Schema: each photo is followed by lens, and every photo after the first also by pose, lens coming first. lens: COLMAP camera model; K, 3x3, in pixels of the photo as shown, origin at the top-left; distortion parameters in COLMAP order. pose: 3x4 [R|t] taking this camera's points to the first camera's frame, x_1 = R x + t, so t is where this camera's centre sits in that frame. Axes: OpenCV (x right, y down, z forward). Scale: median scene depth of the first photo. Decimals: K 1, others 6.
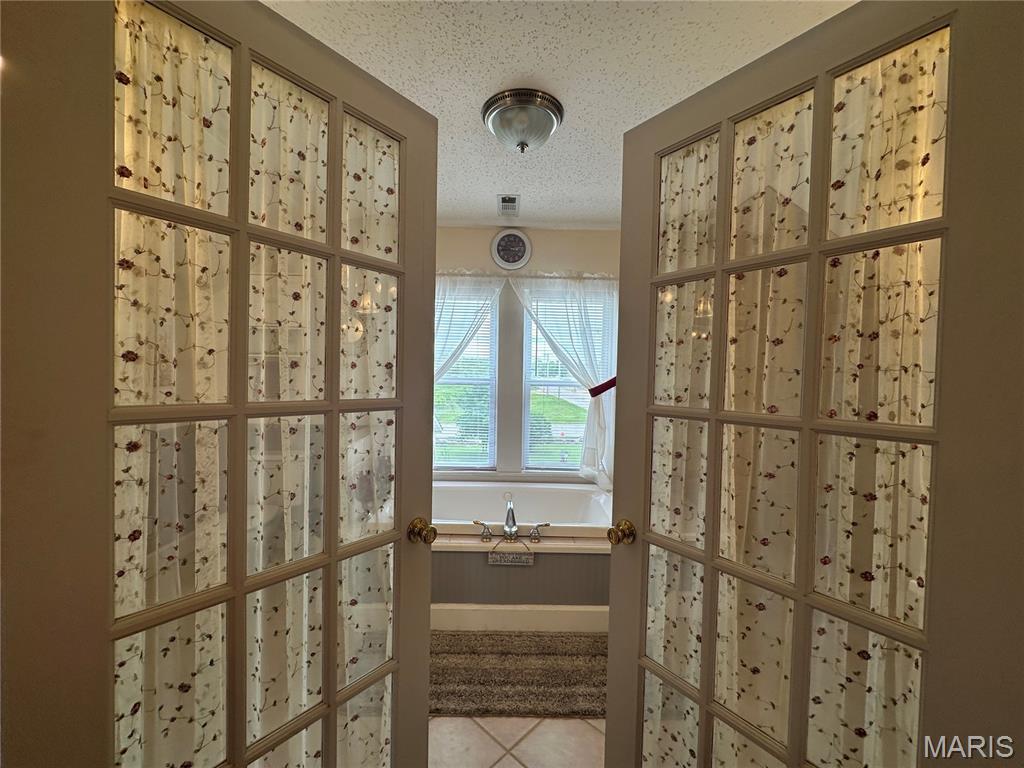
lens RADIAL K [[409.6, 0, 512.3], [0, 409.6, 382.3], [0, 0, 1]] dist [-0.002187, -0.000063]
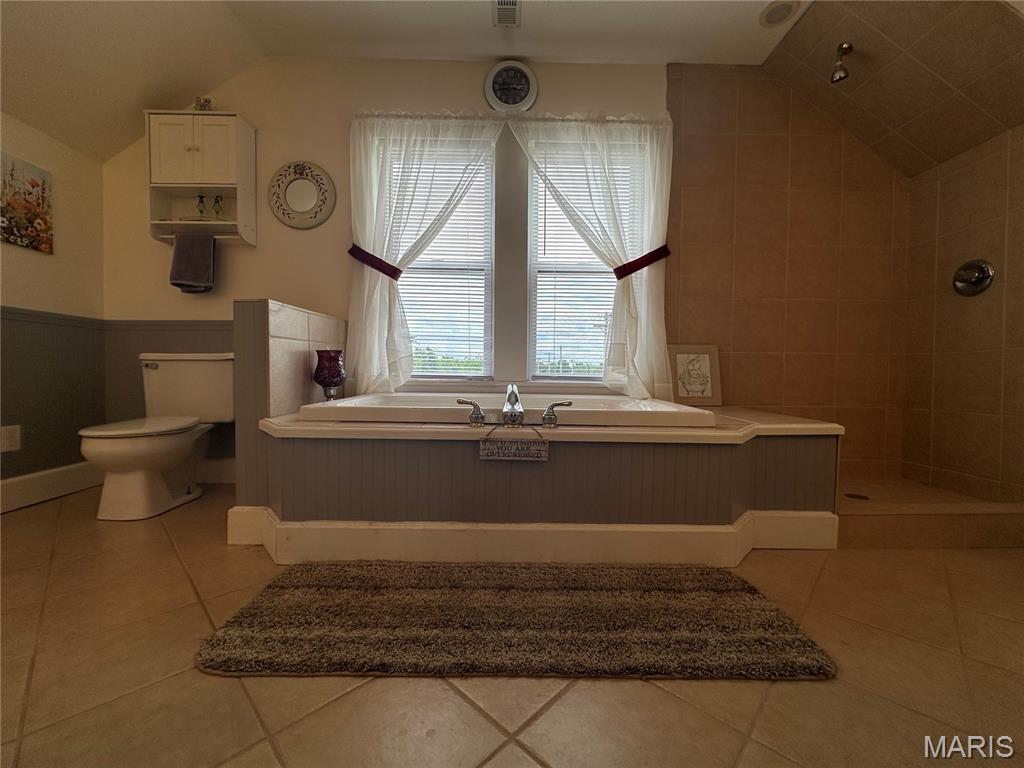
lens RADIAL K [[409.6, 0, 512.1], [0, 409.6, 381.9], [0, 0, 1]] dist [-0.002187, -0.000063]
pose [[0.999972, -0.007192, -0.002167, -0.003731], [0.007181, 0.999962, -0.004869, 0.335947], [0.002202, 0.004853, 0.999986, 0.354843]]
